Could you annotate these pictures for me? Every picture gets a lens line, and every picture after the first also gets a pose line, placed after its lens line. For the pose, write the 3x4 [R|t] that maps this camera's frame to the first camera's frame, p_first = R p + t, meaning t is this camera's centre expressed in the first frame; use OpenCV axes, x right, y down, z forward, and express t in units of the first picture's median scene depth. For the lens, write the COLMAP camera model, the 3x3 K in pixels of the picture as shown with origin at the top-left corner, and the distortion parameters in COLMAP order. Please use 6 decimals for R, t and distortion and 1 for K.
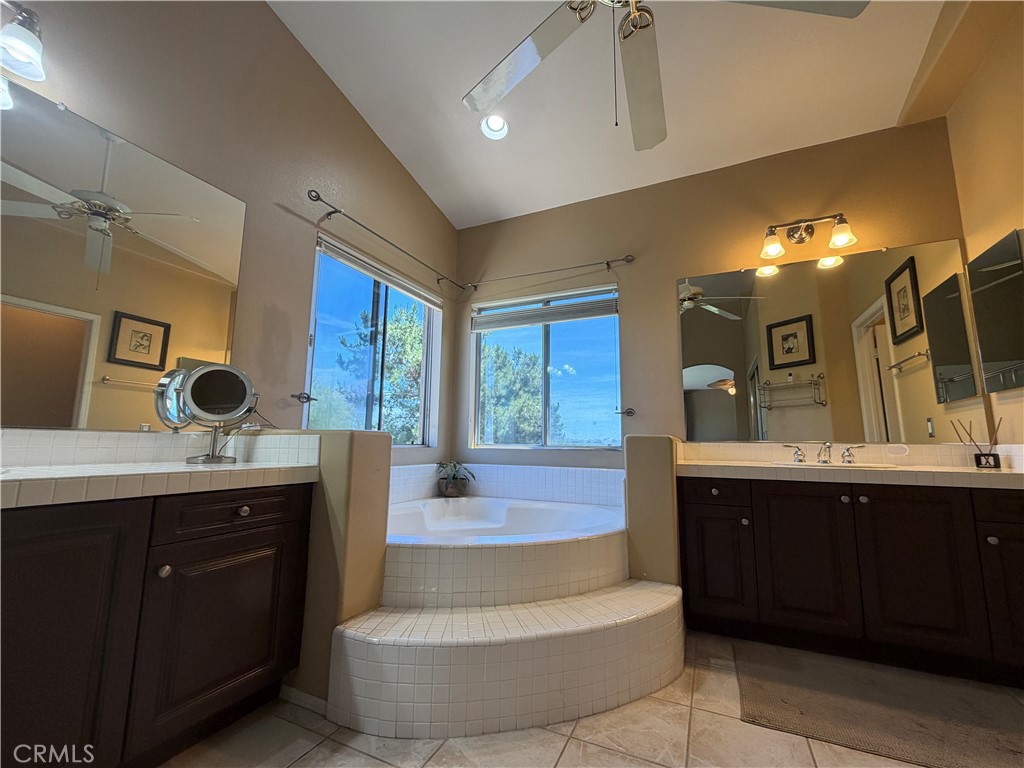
lens RADIAL K [[410.0, 0, 510.5], [0, 410.0, 386.0], [0, 0, 1]] dist [0.000624, 0.000010]
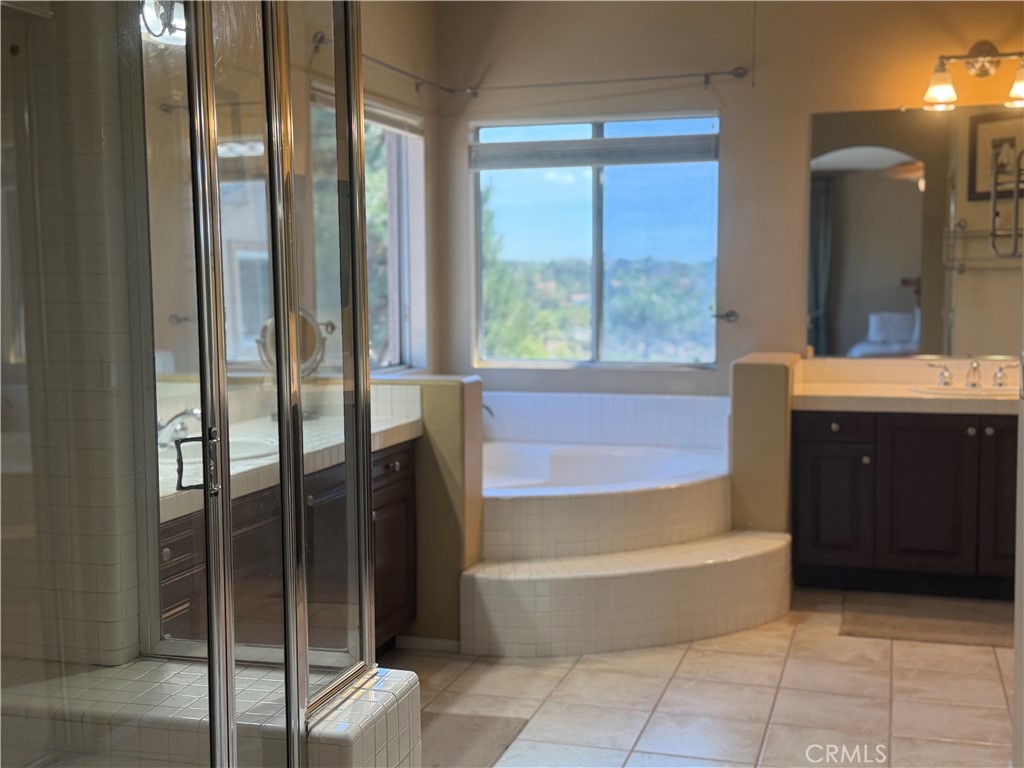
lens RADIAL K [[1292.8, 0, 482.6], [0, 1292.8, 379.6], [0, 0, 1]] dist [0.265106, -0.641132]
pose [[0.989480, -0.033832, 0.140657, -0.579859], [0.001488, 0.974599, 0.223952, -0.432870], [-0.144660, -0.221387, 0.964397, -1.441238]]
